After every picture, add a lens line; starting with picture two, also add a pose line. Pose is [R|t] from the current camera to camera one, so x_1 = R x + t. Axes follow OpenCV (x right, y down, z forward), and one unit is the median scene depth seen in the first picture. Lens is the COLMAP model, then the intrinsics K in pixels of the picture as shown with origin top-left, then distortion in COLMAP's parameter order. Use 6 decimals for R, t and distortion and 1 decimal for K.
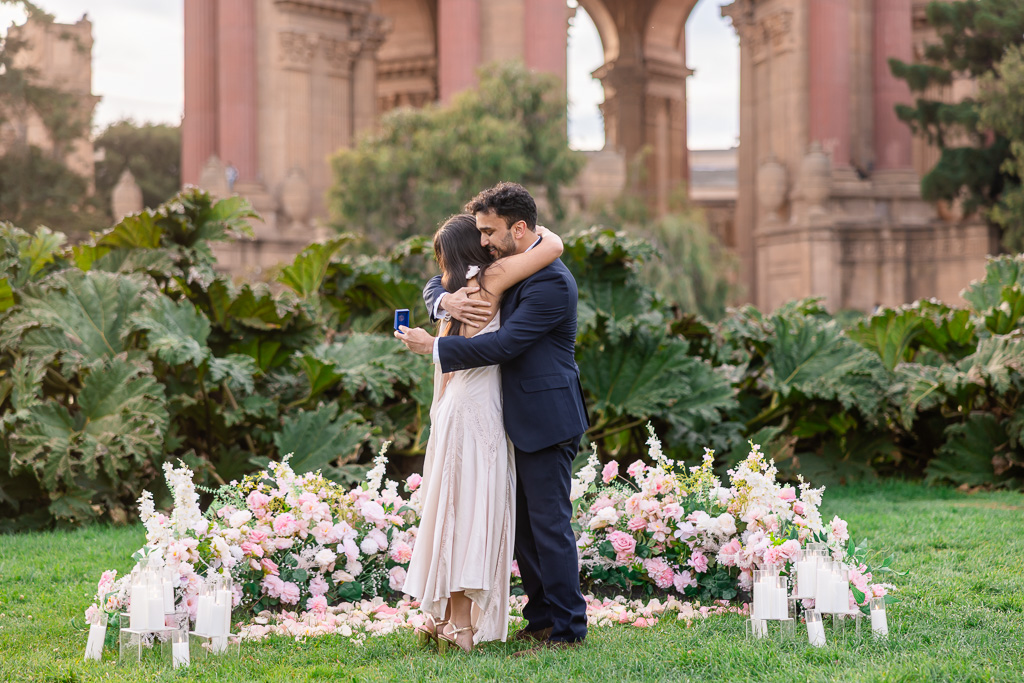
lens RADIAL K [[2100.0, 0, 535.4], [0, 2100.0, 320.5], [0, 0, 1]] dist [0.023346, -0.185868]
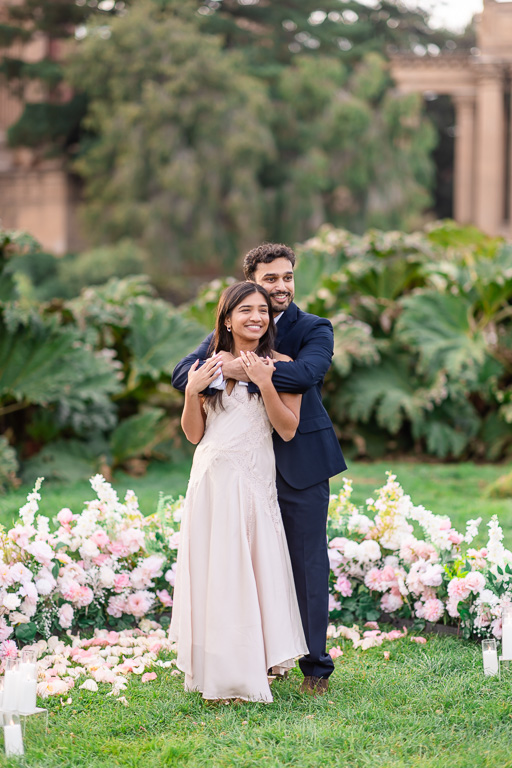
lens RADIAL K [[1890.8, 0, 255.6], [0, 1890.8, 369.4], [0, 0, 1]] dist [0.039193, -0.216960]
pose [[0.934461, -0.005899, 0.356017, -0.188803], [-0.018558, 0.997697, 0.065240, -0.035198], [-0.355582, -0.067571, 0.932199, 0.079000]]
